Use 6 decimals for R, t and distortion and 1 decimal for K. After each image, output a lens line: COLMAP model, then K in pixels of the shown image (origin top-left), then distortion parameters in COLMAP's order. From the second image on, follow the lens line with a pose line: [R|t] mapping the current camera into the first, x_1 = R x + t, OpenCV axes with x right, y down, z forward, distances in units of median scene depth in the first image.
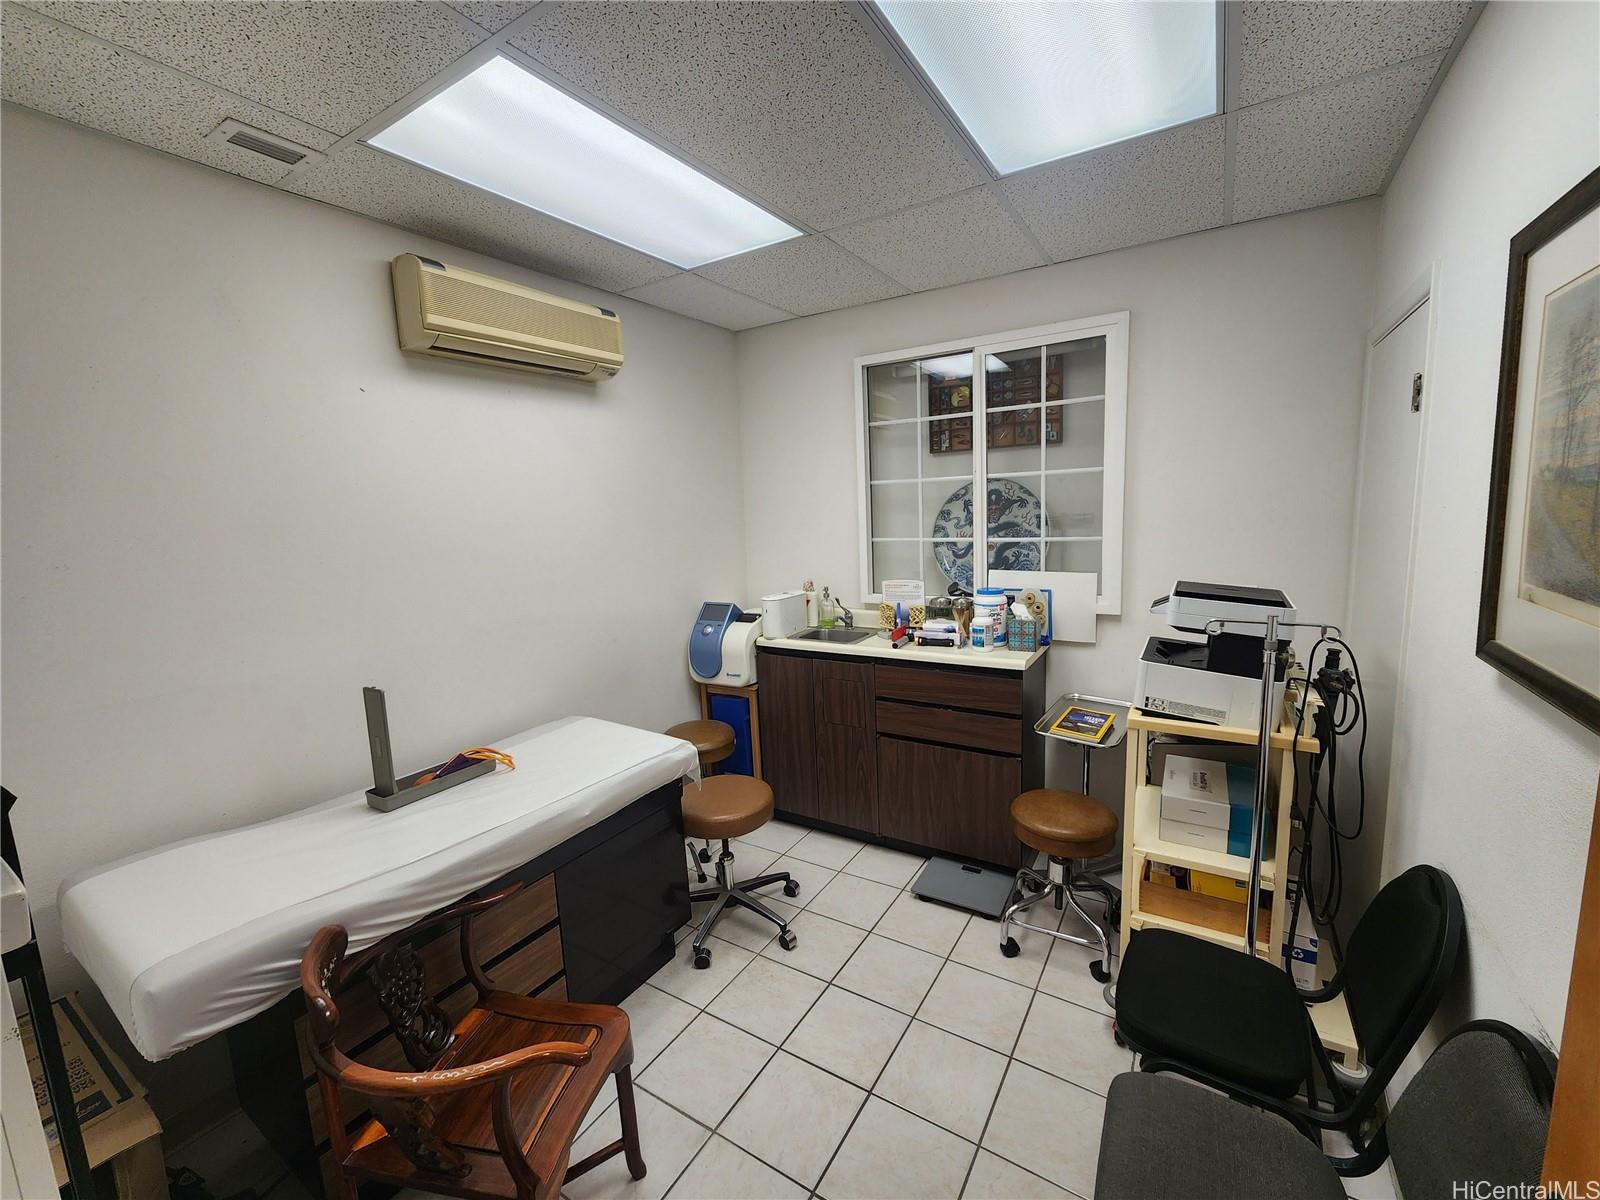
lens RADIAL K [[654.4, 0, 805.2], [0, 654.4, 597.1], [0, 0, 1]] dist [-0.001186, 0.000265]
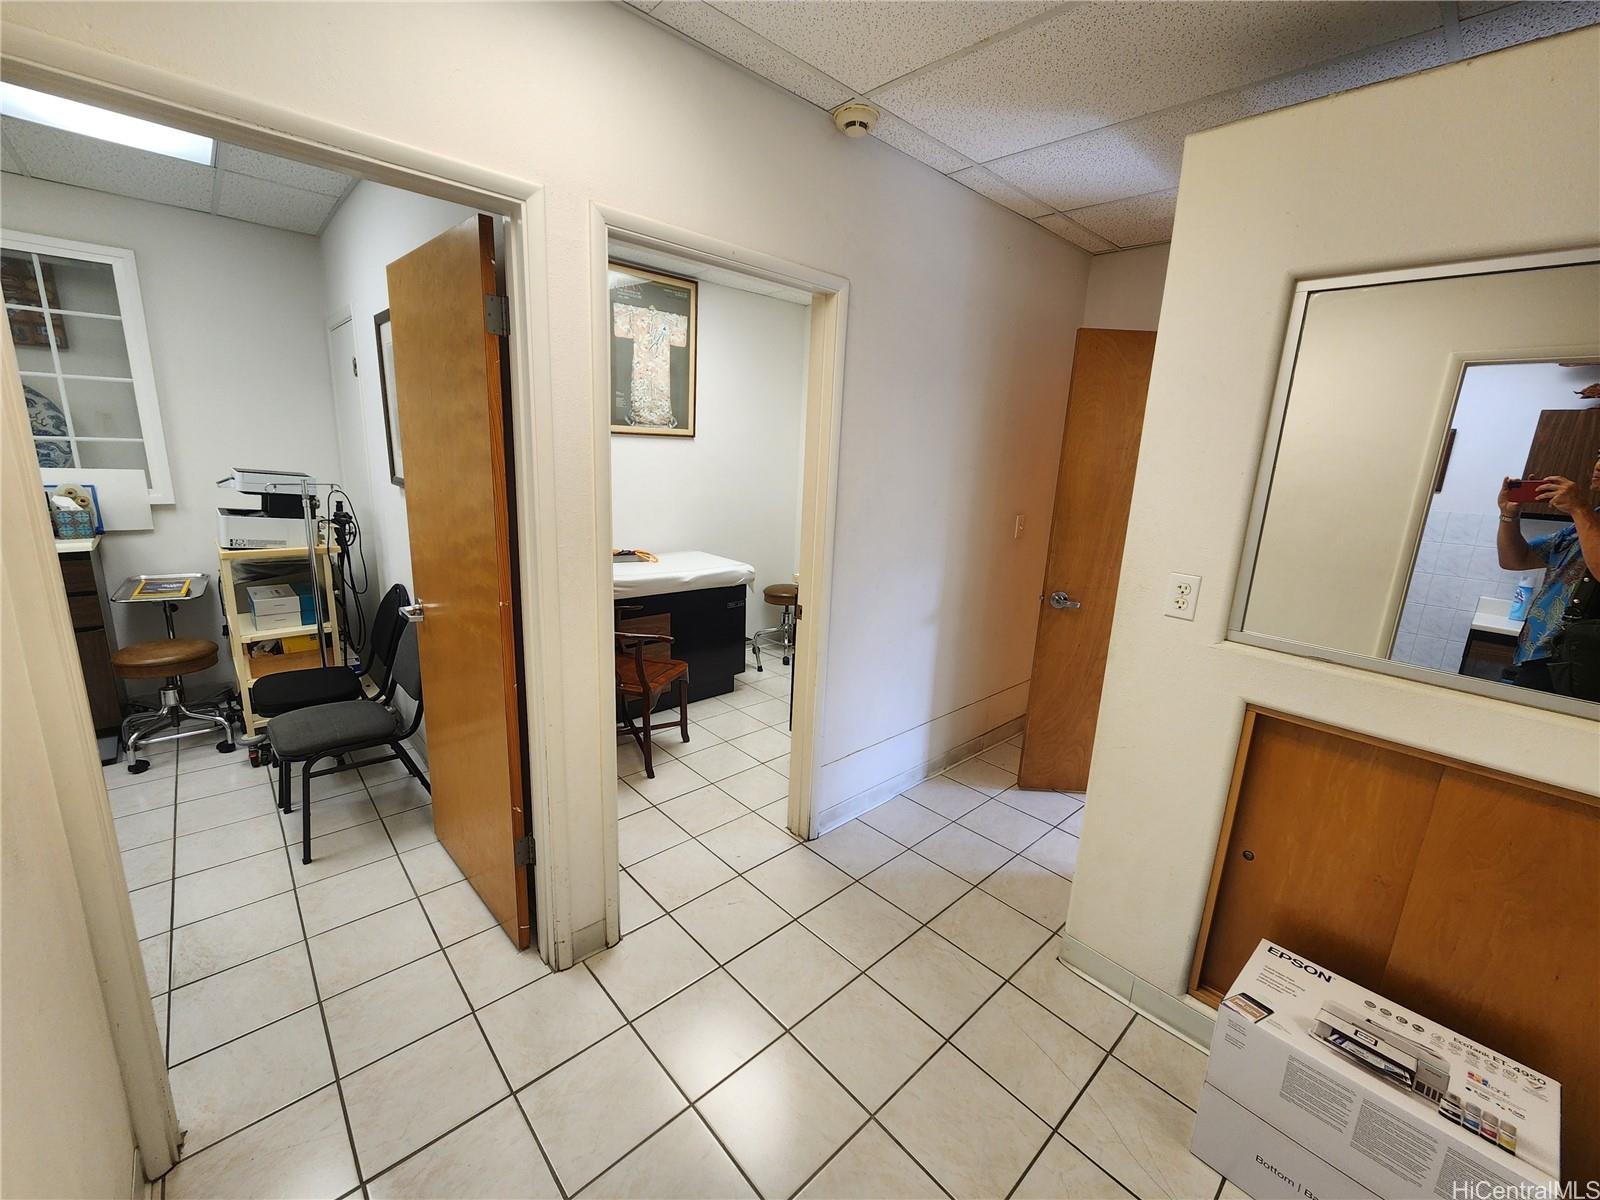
lens RADIAL K [[654.4, 0, 806.0], [0, 654.4, 596.1], [0, 0, 1]] dist [-0.001186, 0.000265]
pose [[0.264603, -0.159068, 0.951148, -0.594113], [0.078510, 0.986582, 0.143153, 0.167396], [-0.961156, 0.036796, 0.273541, -0.705796]]
